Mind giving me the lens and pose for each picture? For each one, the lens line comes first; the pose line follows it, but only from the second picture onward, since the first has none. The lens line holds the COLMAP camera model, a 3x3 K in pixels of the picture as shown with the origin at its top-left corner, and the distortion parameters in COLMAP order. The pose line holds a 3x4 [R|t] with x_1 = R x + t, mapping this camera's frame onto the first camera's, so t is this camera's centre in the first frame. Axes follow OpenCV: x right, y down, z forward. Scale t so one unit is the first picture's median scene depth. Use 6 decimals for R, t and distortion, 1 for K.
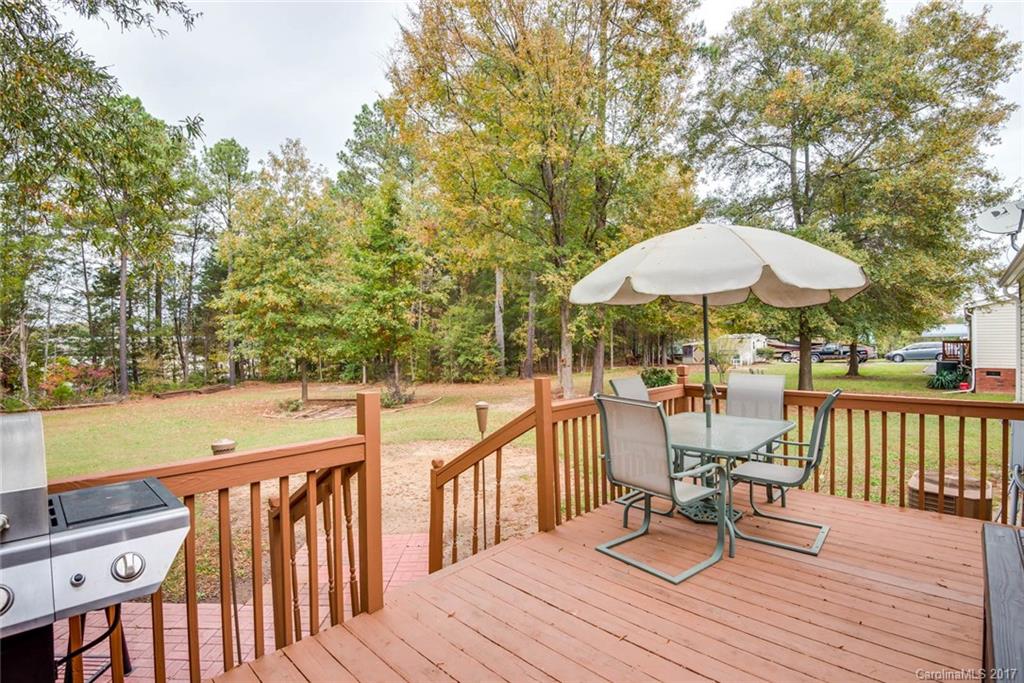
lens RADIAL K [[478.3, 0, 512.4], [0, 478.3, 344.4], [0, 0, 1]] dist [-0.036099, -0.002107]
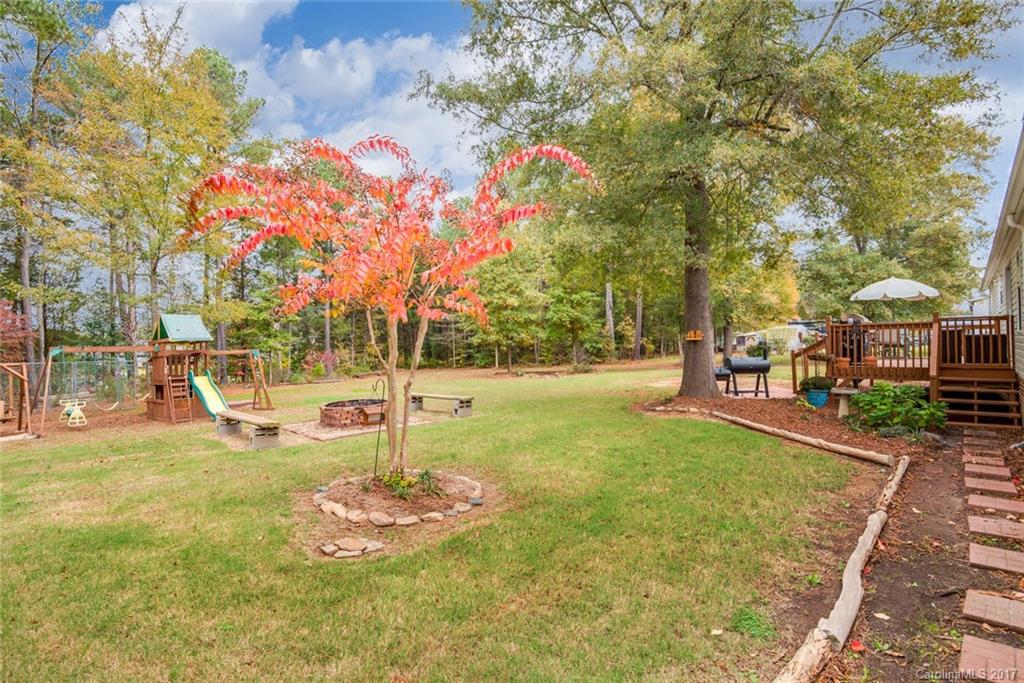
lens RADIAL K [[478.3, 0, 514.8], [0, 478.3, 340.7], [0, 0, 1]] dist [-0.036099, -0.002107]
pose [[0.999891, -0.012923, -0.007164, -0.286548], [0.012855, 0.999873, -0.009437, 0.026094], [0.007285, 0.009343, 0.999930, -0.299642]]
